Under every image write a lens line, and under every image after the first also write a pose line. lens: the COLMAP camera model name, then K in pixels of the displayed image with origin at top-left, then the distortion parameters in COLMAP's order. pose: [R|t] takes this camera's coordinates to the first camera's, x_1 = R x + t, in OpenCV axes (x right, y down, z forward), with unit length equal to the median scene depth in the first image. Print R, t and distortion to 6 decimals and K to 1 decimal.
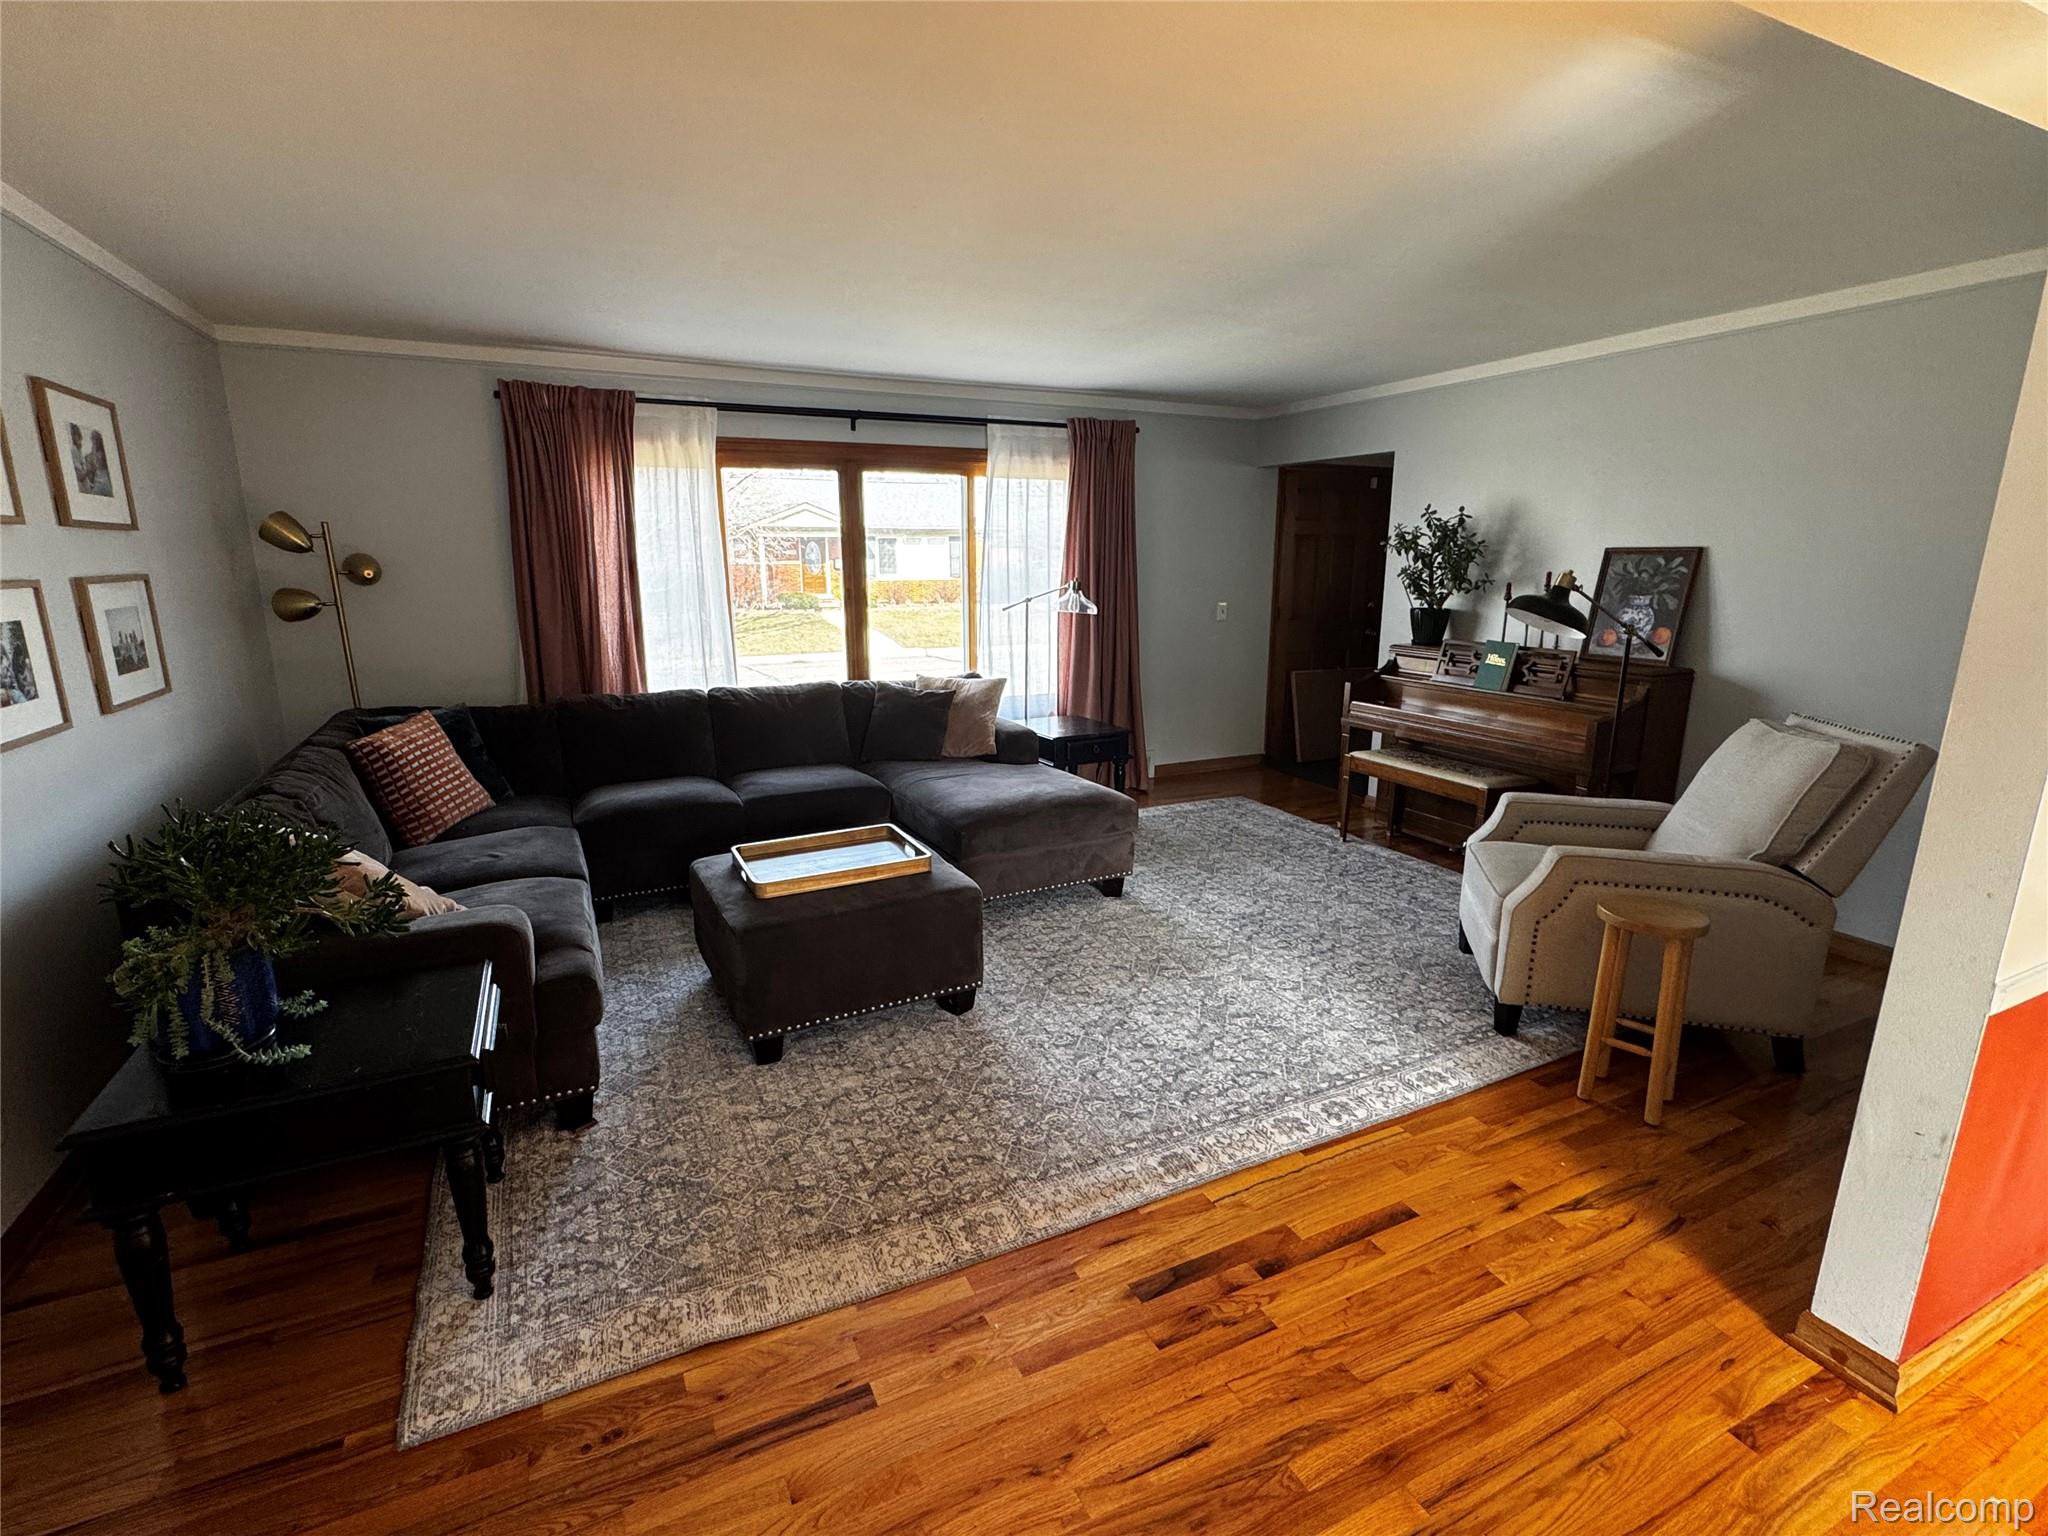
lens RADIAL K [[957.1, 0, 1023.9], [0, 957.1, 770.0], [0, 0, 1]] dist [0.001367, 0.000053]
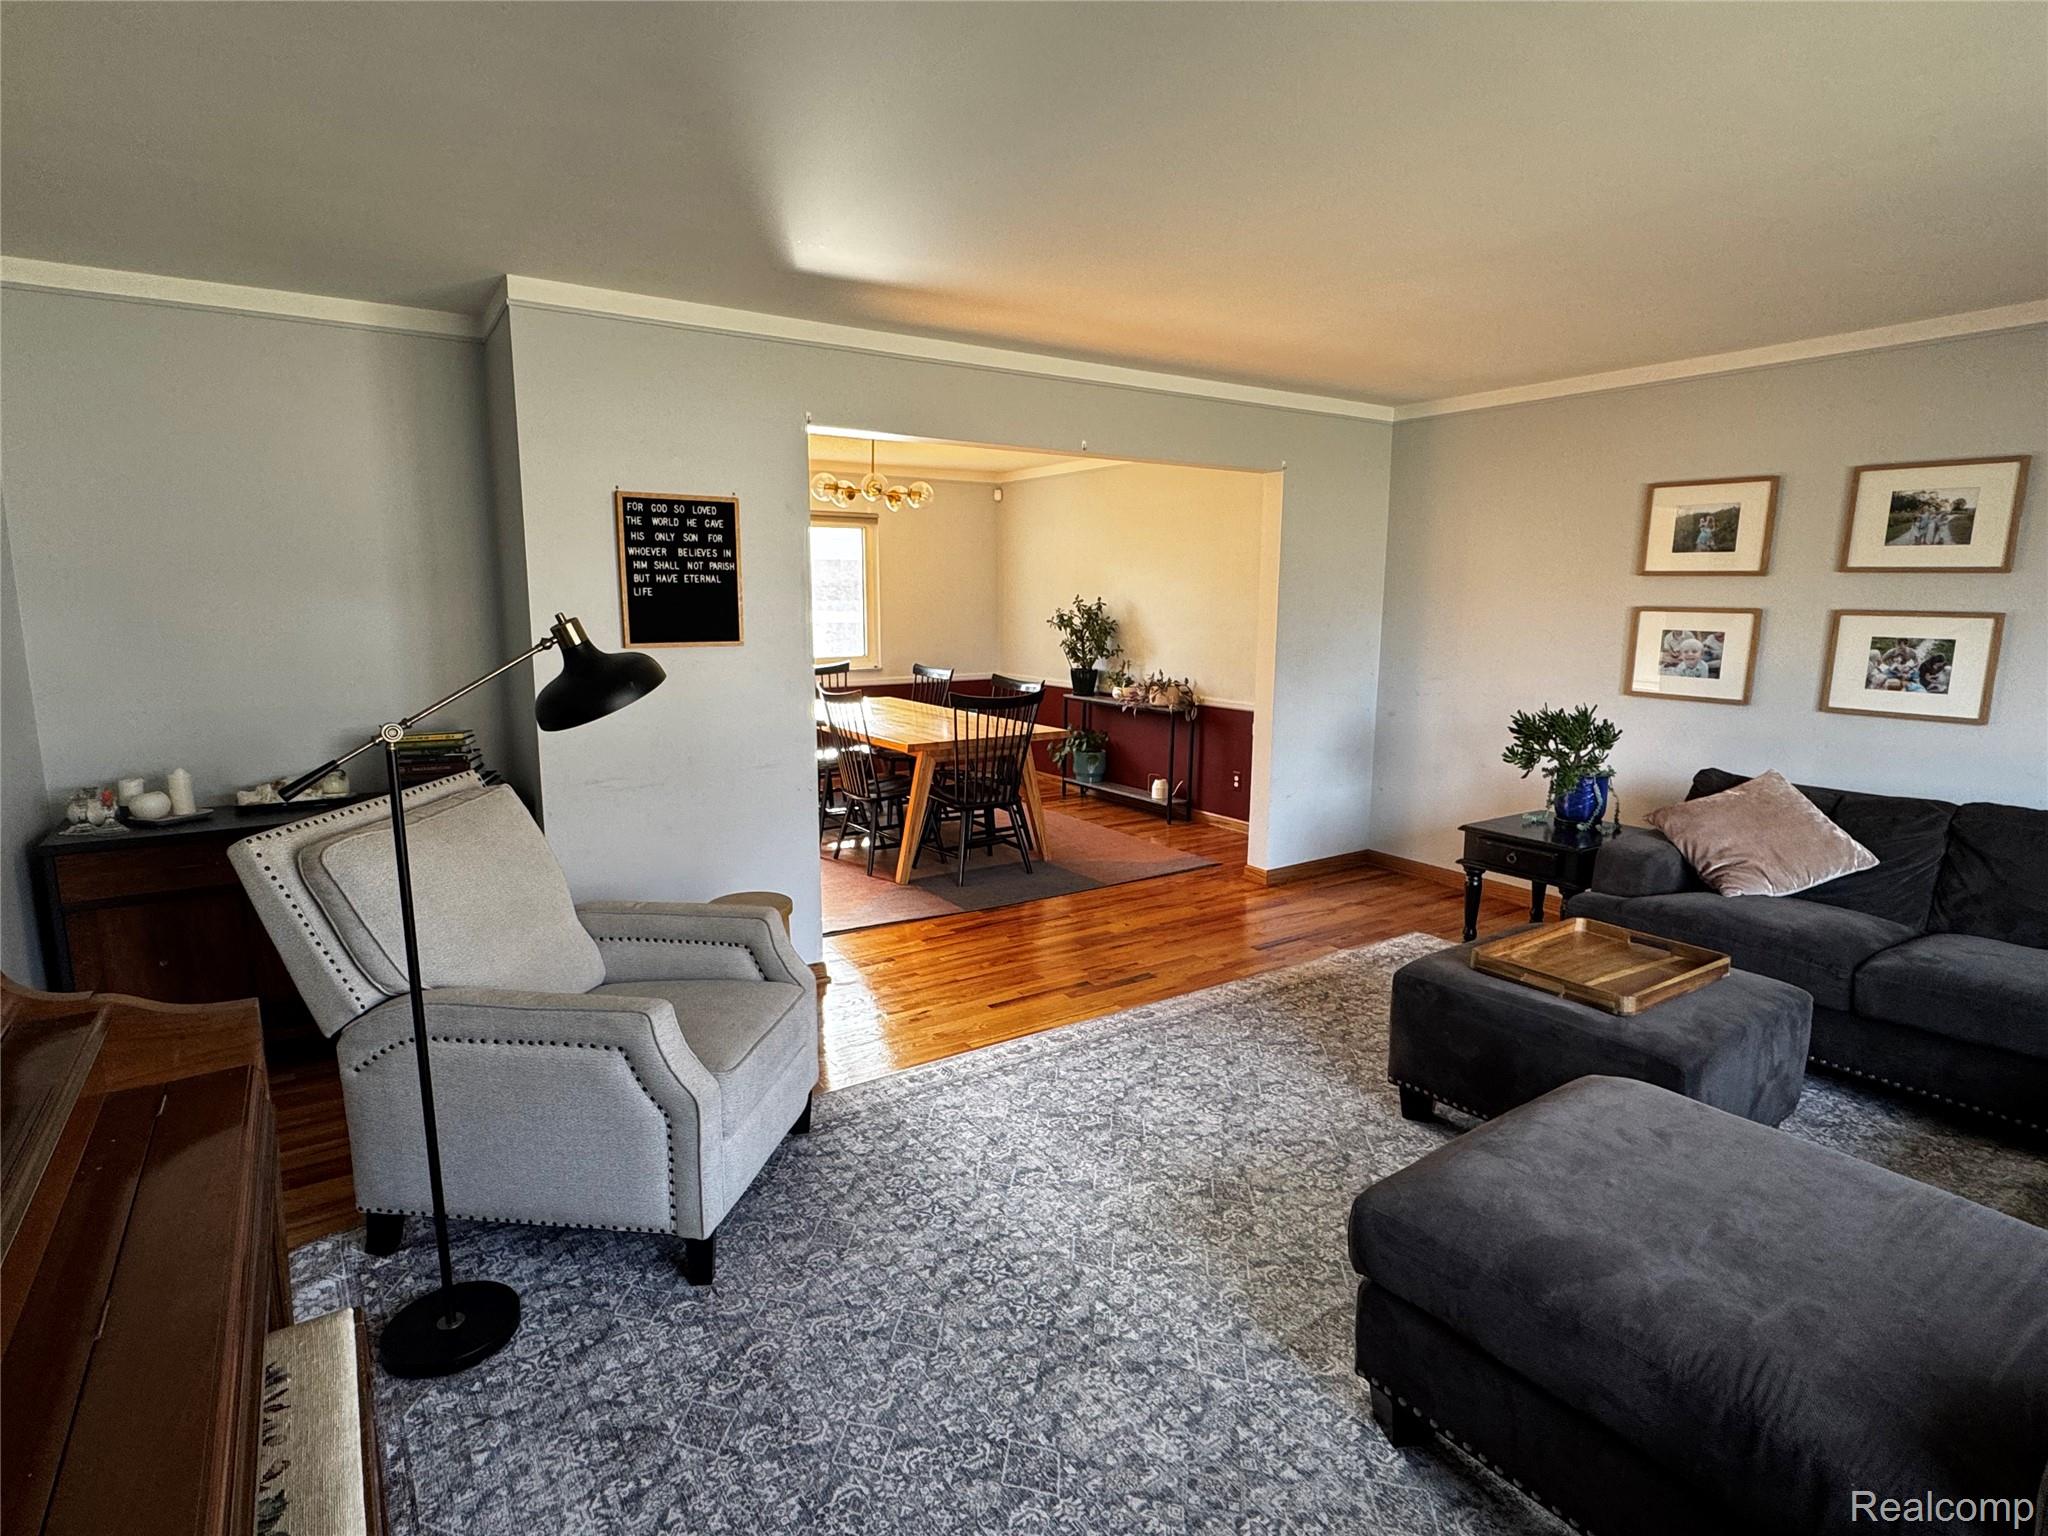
lens RADIAL K [[1067.7, 0, 1020.5], [0, 1067.7, 770.6], [0, 0, 1]] dist [-0.000373, -0.000016]
pose [[-0.990557, 0.016783, -0.136068, 0.440910], [-0.036054, 0.925656, 0.376646, -0.414572], [0.132273, 0.377995, -0.916310, 1.841581]]
